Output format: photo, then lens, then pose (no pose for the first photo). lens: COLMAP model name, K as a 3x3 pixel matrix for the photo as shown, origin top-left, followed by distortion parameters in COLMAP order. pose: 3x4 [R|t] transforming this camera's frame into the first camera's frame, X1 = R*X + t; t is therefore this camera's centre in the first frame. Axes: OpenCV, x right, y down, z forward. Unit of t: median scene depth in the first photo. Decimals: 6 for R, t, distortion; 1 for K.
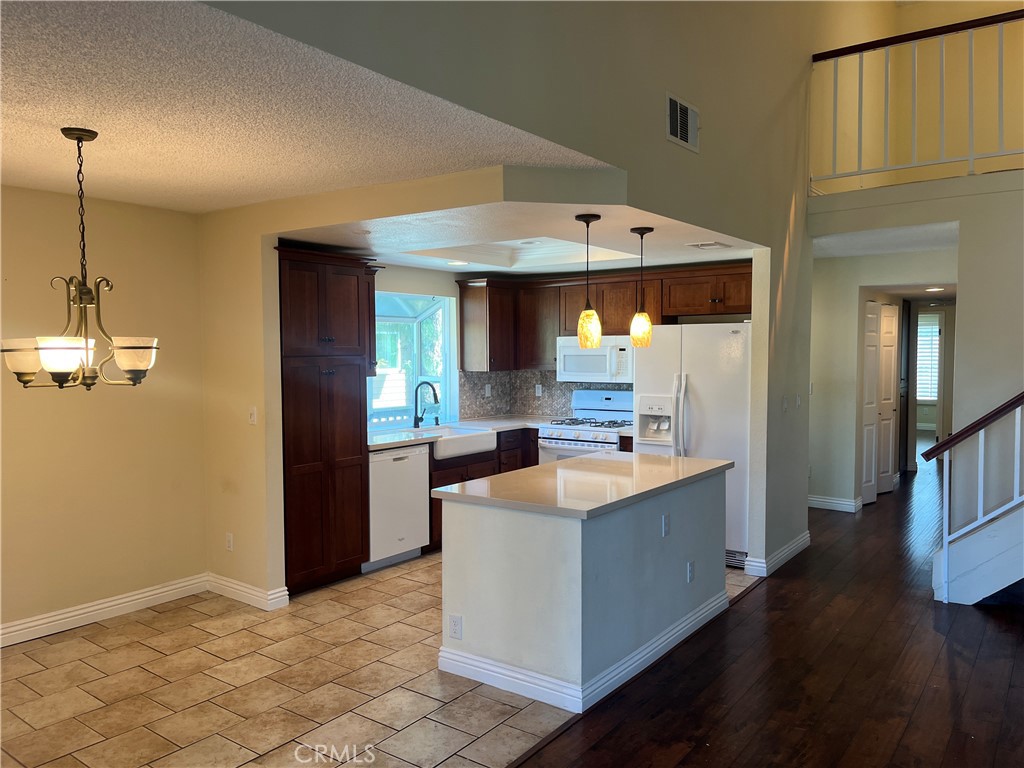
lens RADIAL K [[768.7, 0, 512.0], [0, 768.7, 384.0], [0, 0, 1]] dist [0.037322, -0.002556]
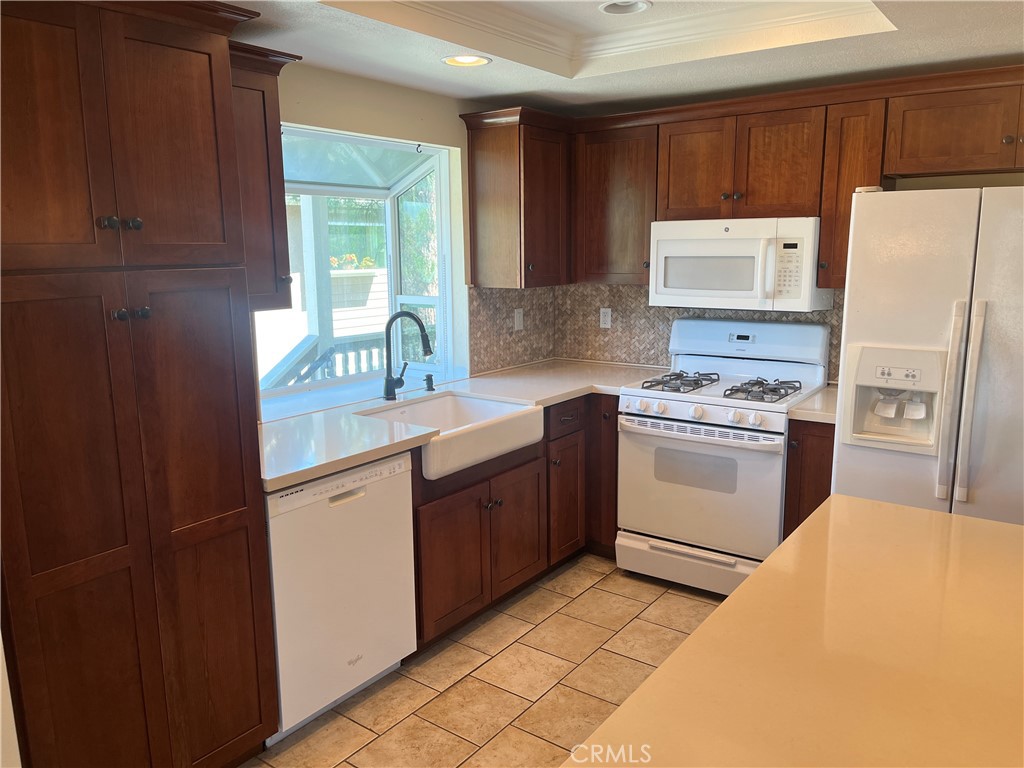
lens RADIAL K [[768.7, 0, 512.0], [0, 768.7, 384.0], [0, 0, 1]] dist [0.037322, -0.002556]
pose [[0.999990, -0.004373, -0.000169, -0.039599], [0.004356, 0.990968, 0.134025, -0.022672], [-0.000418, -0.134025, 0.990978, 0.464716]]
